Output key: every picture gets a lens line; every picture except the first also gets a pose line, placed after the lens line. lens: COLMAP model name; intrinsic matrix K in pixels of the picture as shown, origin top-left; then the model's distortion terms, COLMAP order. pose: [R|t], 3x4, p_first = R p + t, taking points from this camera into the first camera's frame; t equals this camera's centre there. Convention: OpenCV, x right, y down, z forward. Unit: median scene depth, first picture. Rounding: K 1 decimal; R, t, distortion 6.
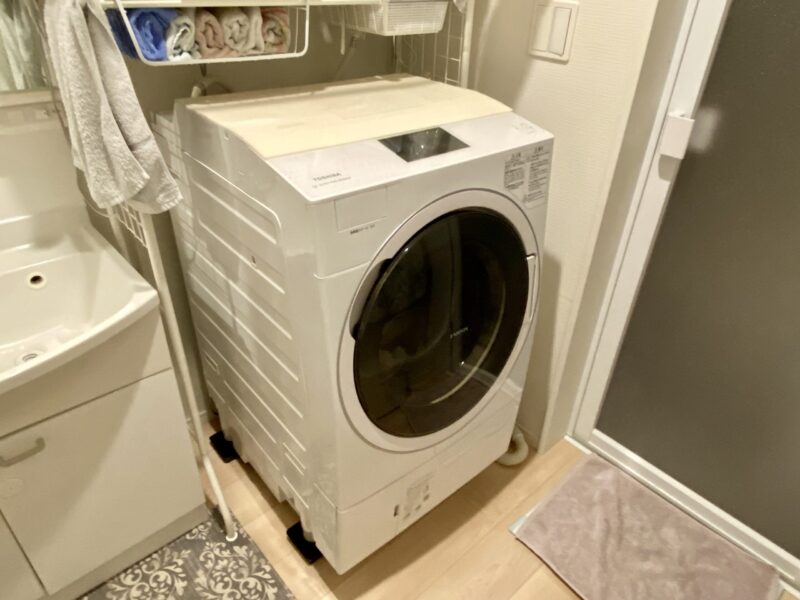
lens RADIAL K [[542.3, 0, 400.0], [0, 542.3, 300.0], [0, 0, 1]] dist [-0.009340, -0.007891]
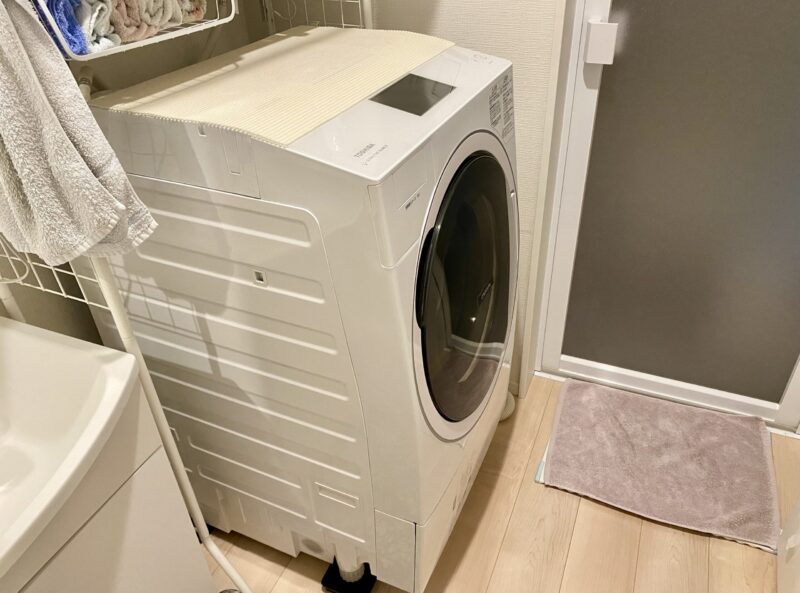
lens RADIAL K [[614.4, 0, 400.0], [0, 614.4, 296.5], [0, 0, 1]] dist [-0.027114, 0.011019]
pose [[0.904483, -0.297547, 0.305574, -0.356325], [0.288387, 0.954507, 0.075823, -0.052753], [-0.314234, 0.019543, 0.949144, 0.061781]]
